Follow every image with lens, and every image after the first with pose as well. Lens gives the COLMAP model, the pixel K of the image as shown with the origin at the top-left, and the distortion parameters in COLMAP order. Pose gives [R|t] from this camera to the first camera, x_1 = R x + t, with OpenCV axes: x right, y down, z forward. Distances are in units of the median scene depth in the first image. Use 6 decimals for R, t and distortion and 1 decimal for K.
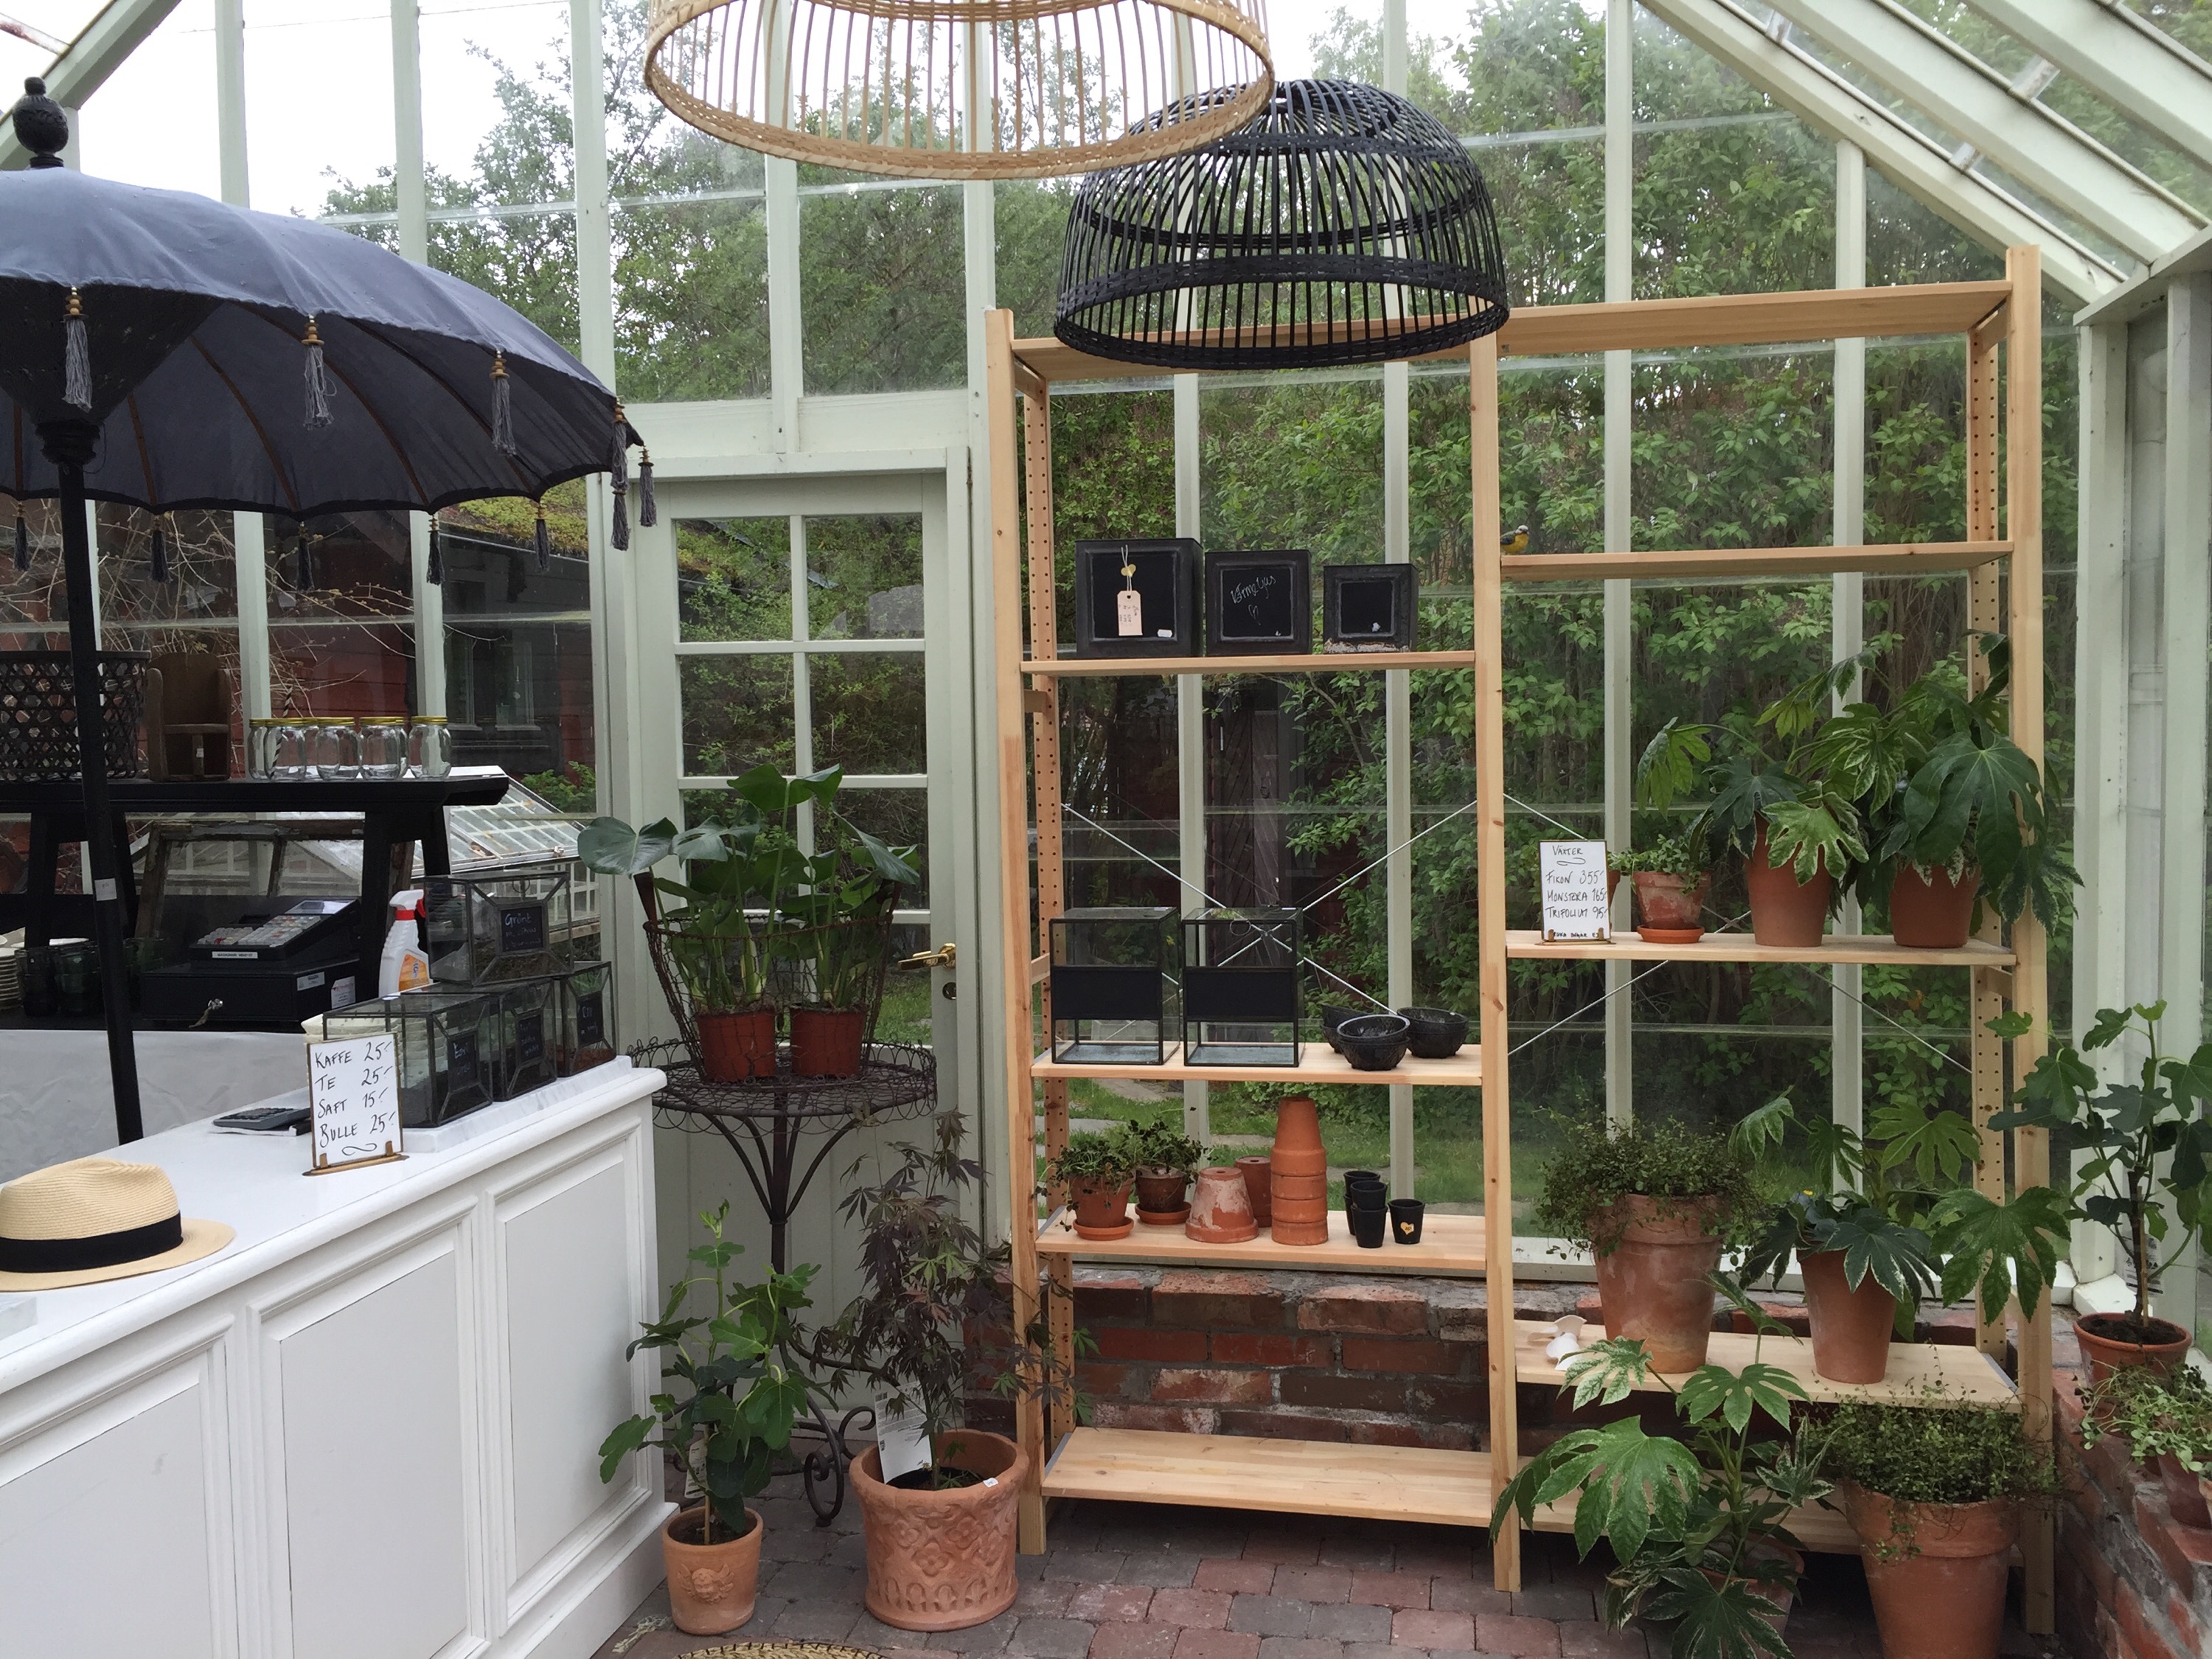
lens RADIAL K [[1854.6, 0, 1109.8], [0, 1854.6, 833.3], [0, 0, 1]] dist [0.045649, -0.009620]
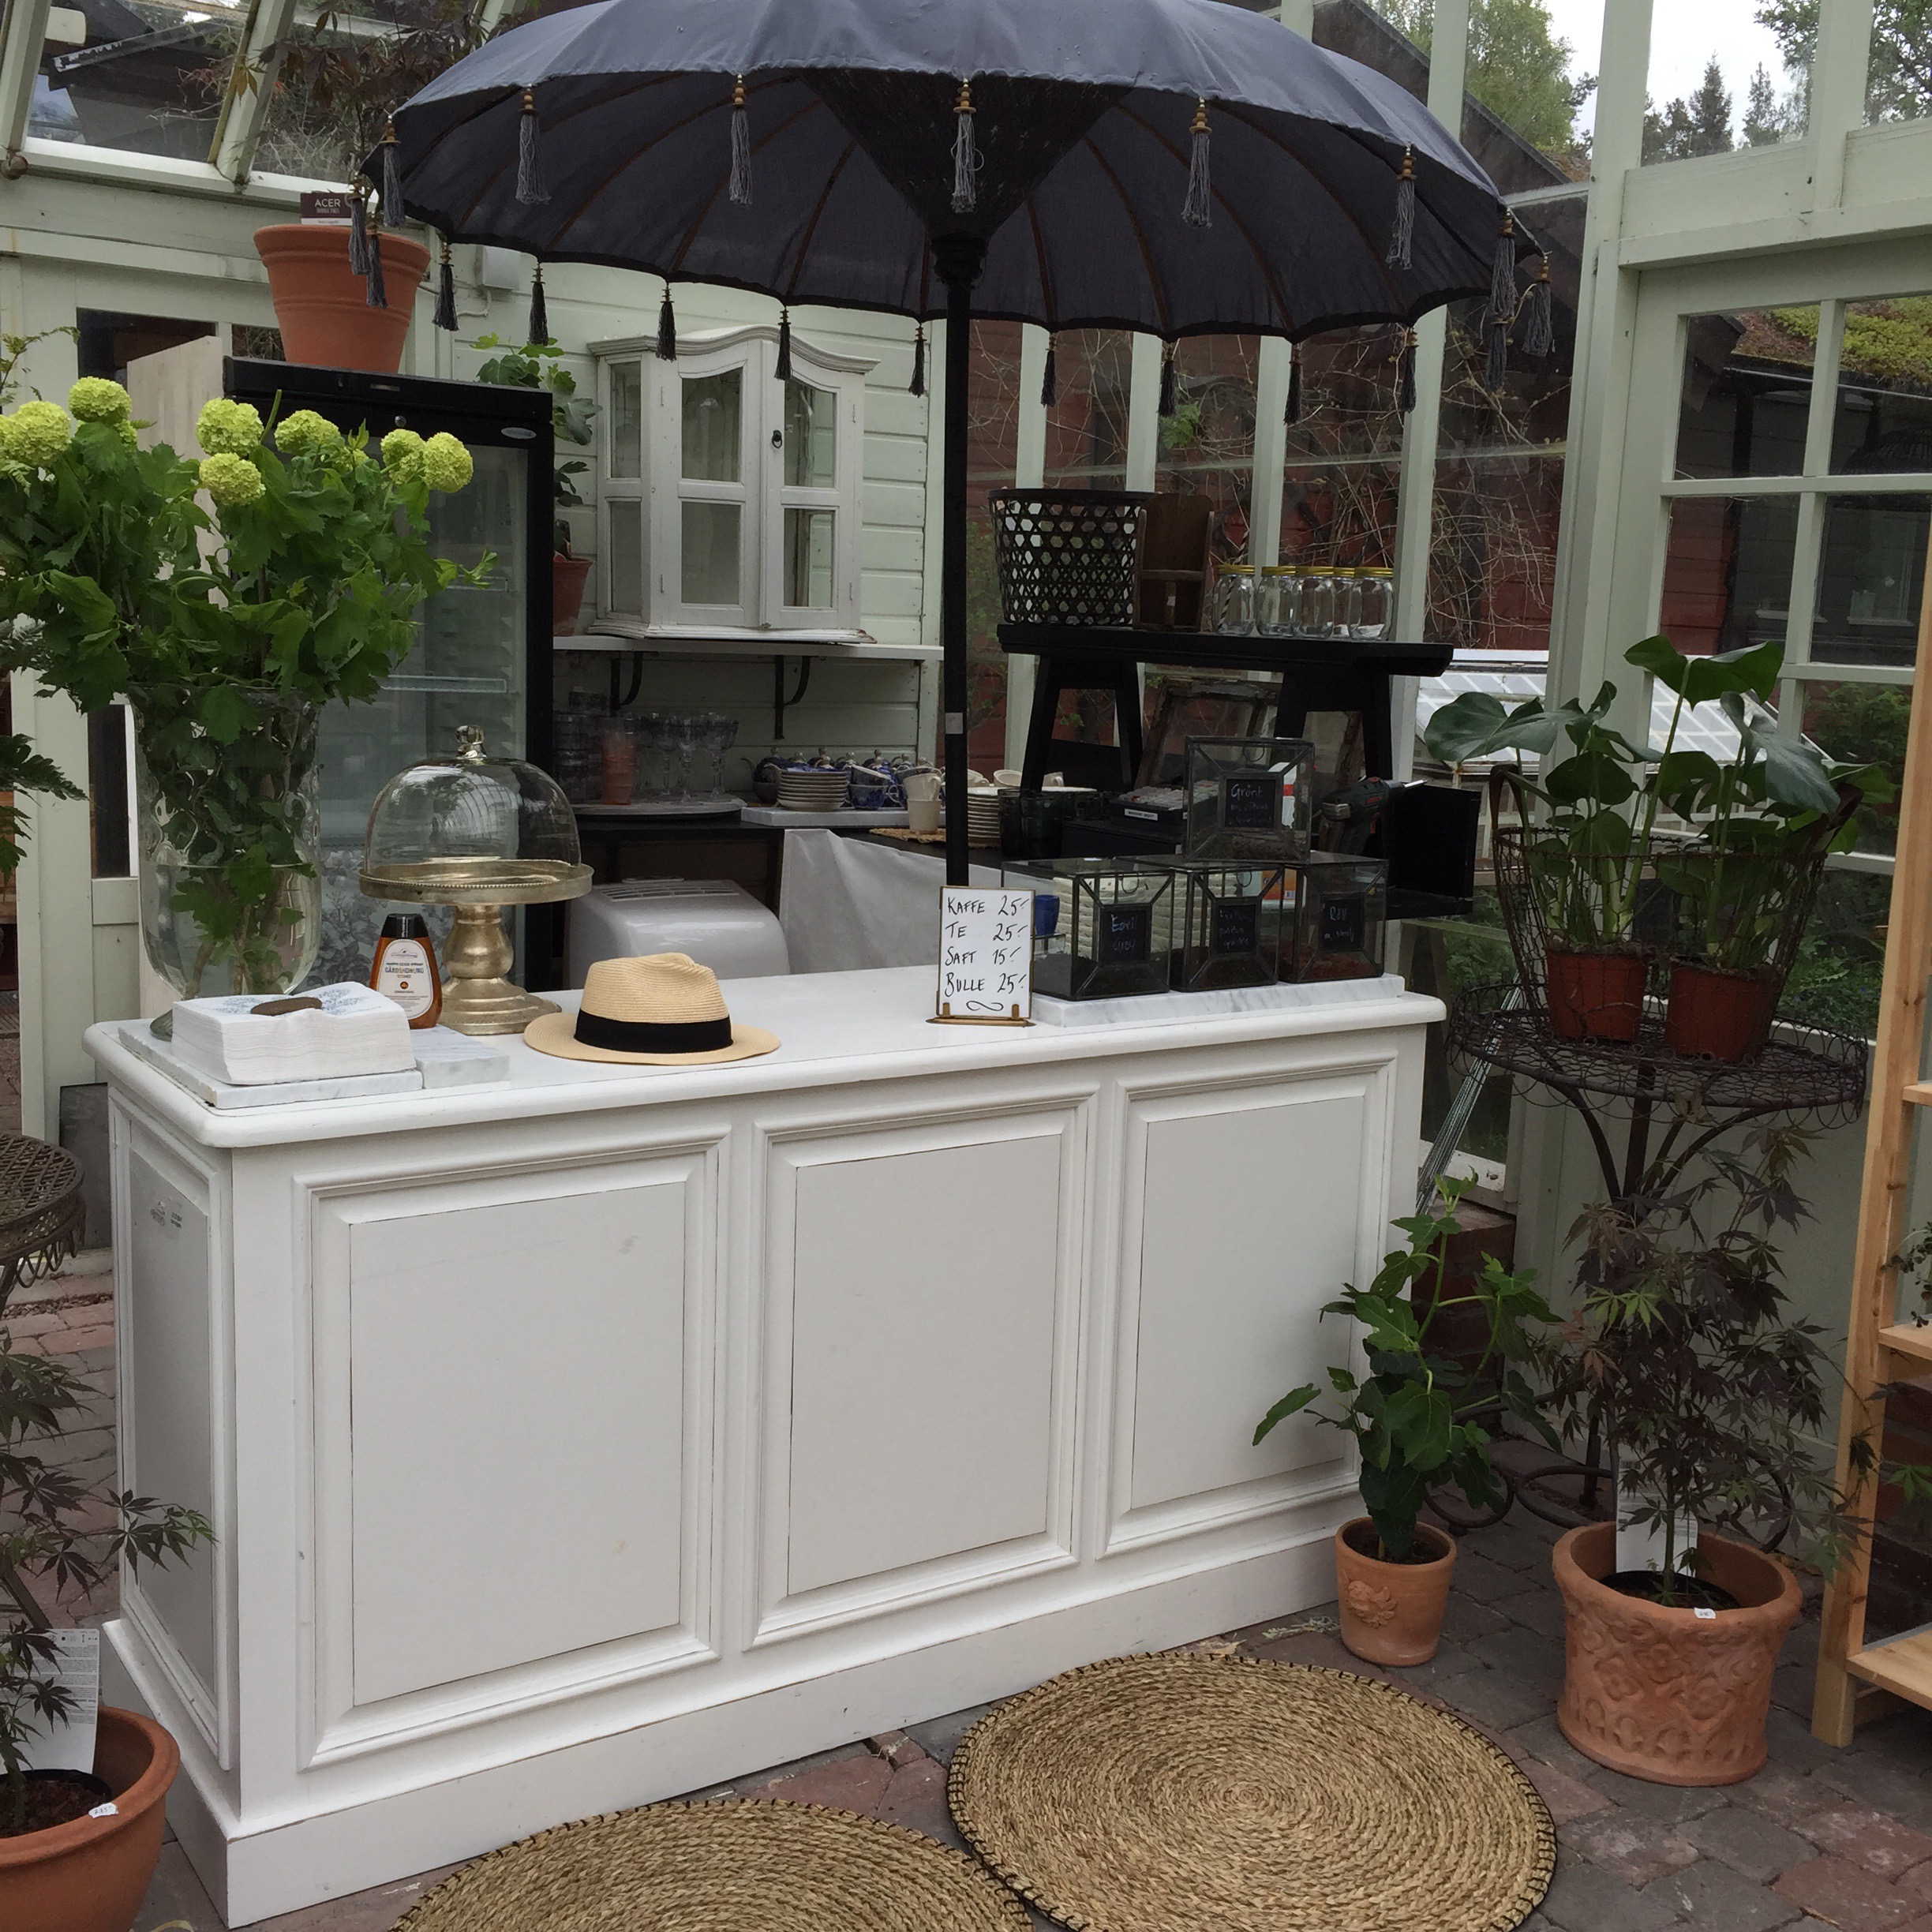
lens RADIAL K [[2171.2, 0, 970.8], [0, 2171.2, 978.9], [0, 0, 1]] dist [0.040518, 0.000000]
pose [[0.712217, 0.159377, -0.683627, 0.265240], [-0.090006, 0.986579, 0.136236, 0.005880], [0.696165, -0.035499, 0.717003, 0.168427]]
